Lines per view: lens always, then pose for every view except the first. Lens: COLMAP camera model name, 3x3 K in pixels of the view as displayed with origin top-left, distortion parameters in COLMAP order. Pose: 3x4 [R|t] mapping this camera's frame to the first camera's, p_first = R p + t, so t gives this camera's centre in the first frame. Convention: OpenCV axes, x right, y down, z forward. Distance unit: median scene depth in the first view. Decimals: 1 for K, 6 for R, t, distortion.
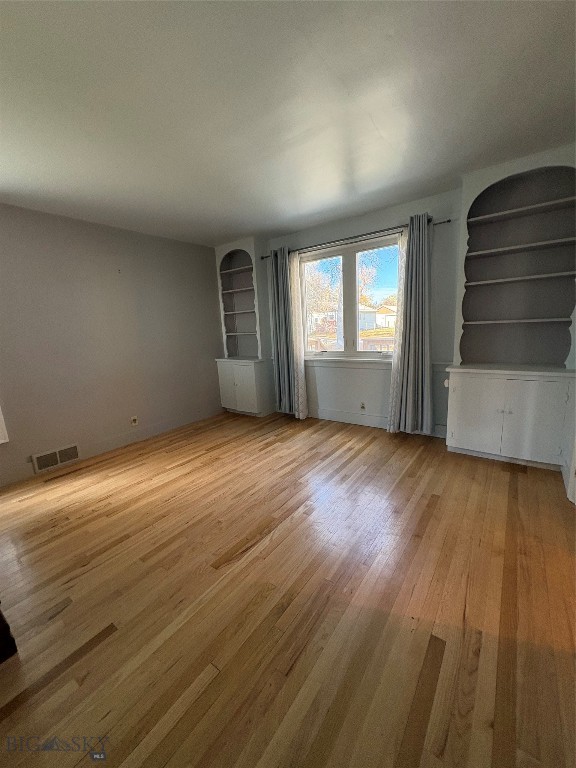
lens RADIAL K [[307.4, 0, 289.2], [0, 307.4, 381.9], [0, 0, 1]] dist [-0.011779, -0.000029]
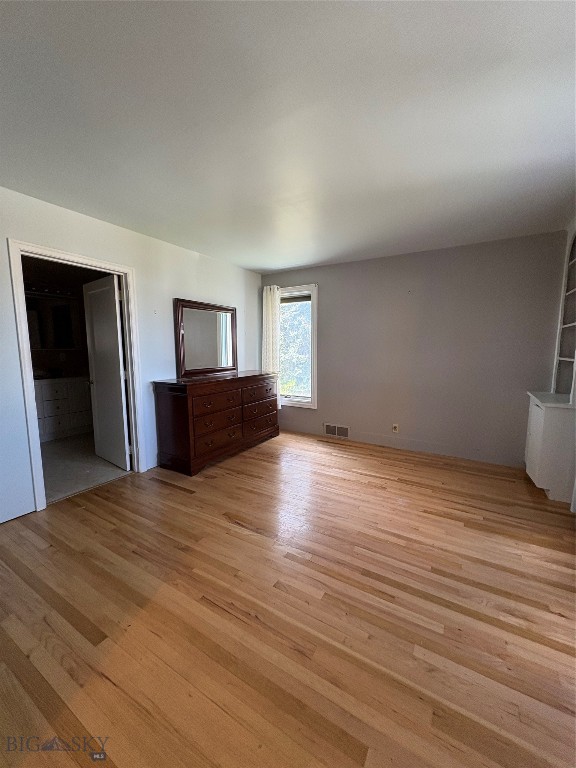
lens RADIAL K [[307.4, 0, 289.4], [0, 307.4, 384.3], [0, 0, 1]] dist [-0.011779, -0.000029]
pose [[0.089345, 0.171280, -0.981163, 0.592722], [-0.189904, 0.969960, 0.152032, -0.139889], [0.977729, 0.172743, 0.119188, 0.555708]]
